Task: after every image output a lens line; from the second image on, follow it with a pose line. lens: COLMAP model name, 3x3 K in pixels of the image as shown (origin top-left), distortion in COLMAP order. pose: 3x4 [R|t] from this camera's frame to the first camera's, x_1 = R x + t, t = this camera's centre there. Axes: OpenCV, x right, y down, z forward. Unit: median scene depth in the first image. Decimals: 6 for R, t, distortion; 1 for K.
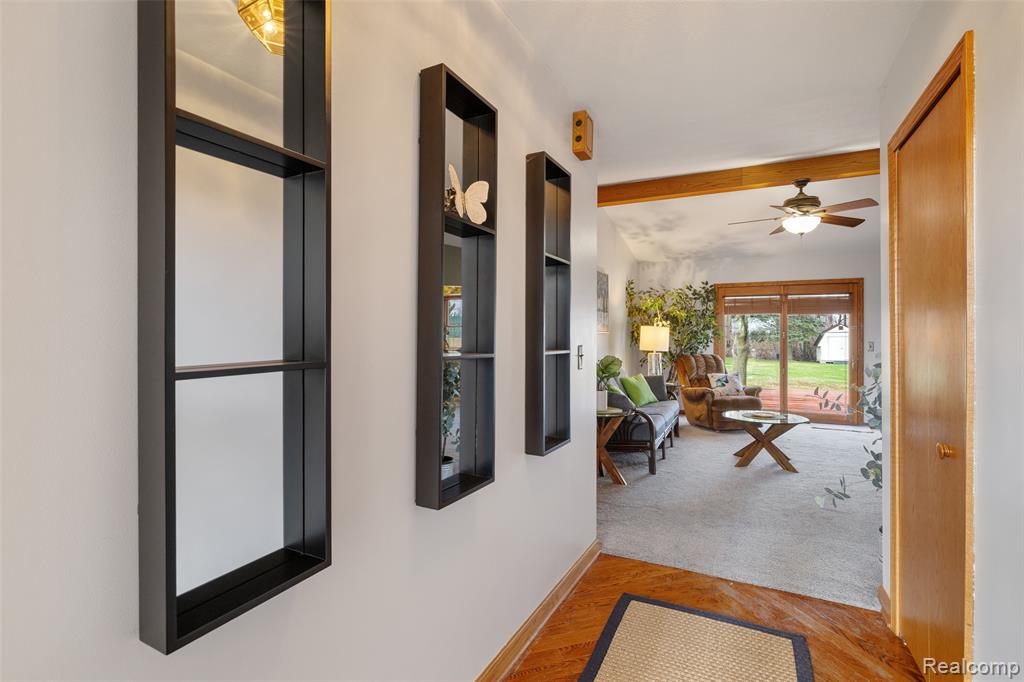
lens RADIAL K [[493.3, 0, 511.6], [0, 493.3, 335.9], [0, 0, 1]] dist [0.000907, 0.000102]
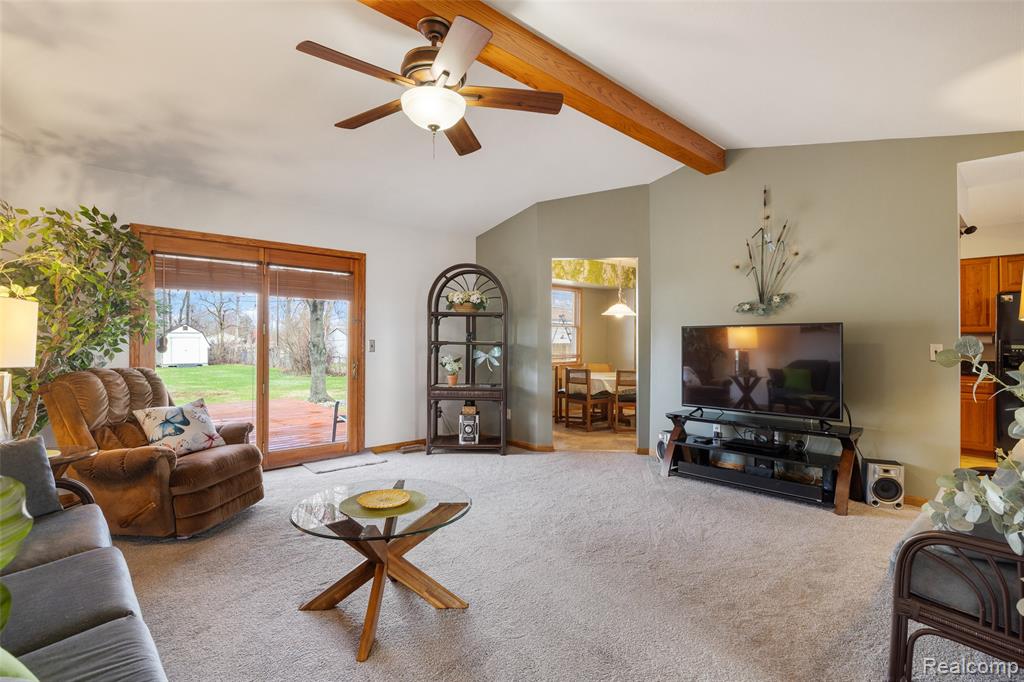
lens RADIAL K [[493.3, 0, 511.6], [0, 493.3, 335.9], [0, 0, 1]] dist [0.000907, 0.000102]
pose [[0.344492, 0.004459, 0.938779, 0.086897], [0.000251, 0.999988, -0.004842, 0.009472], [-0.938789, 0.001904, 0.344487, 0.511622]]
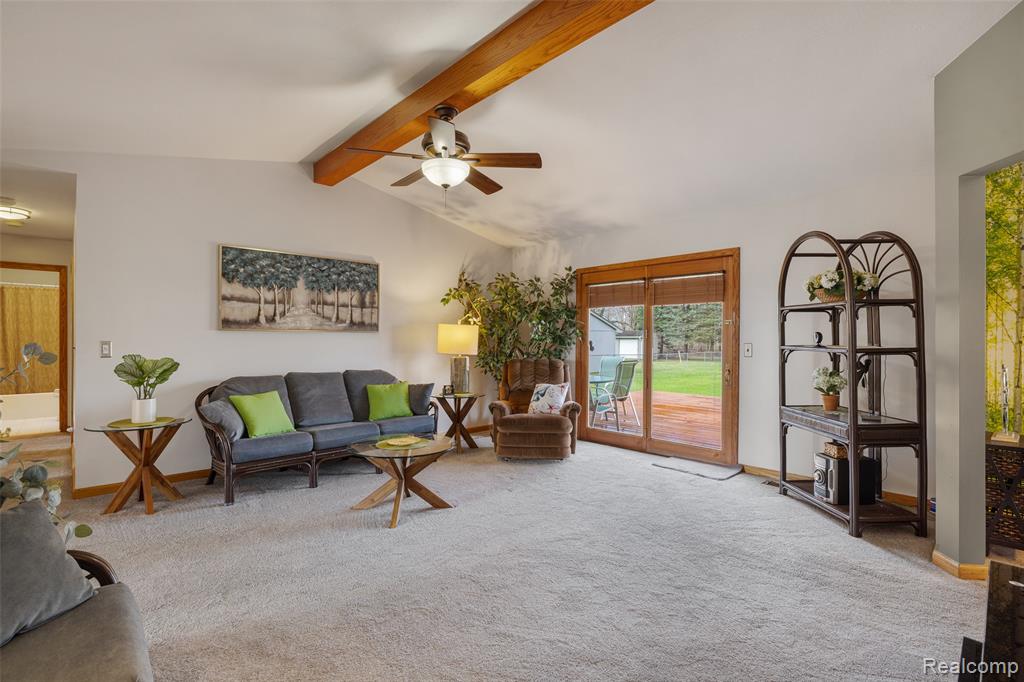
lens RADIAL K [[478.4, 0, 518.3], [0, 478.4, 339.8], [0, 0, 1]] dist [0.000540, -0.000786]
pose [[0.941380, -0.002274, -0.337341, 0.619623], [0.002632, 0.999996, 0.000605, 0.006138], [0.337339, -0.001457, 0.941382, 0.275212]]
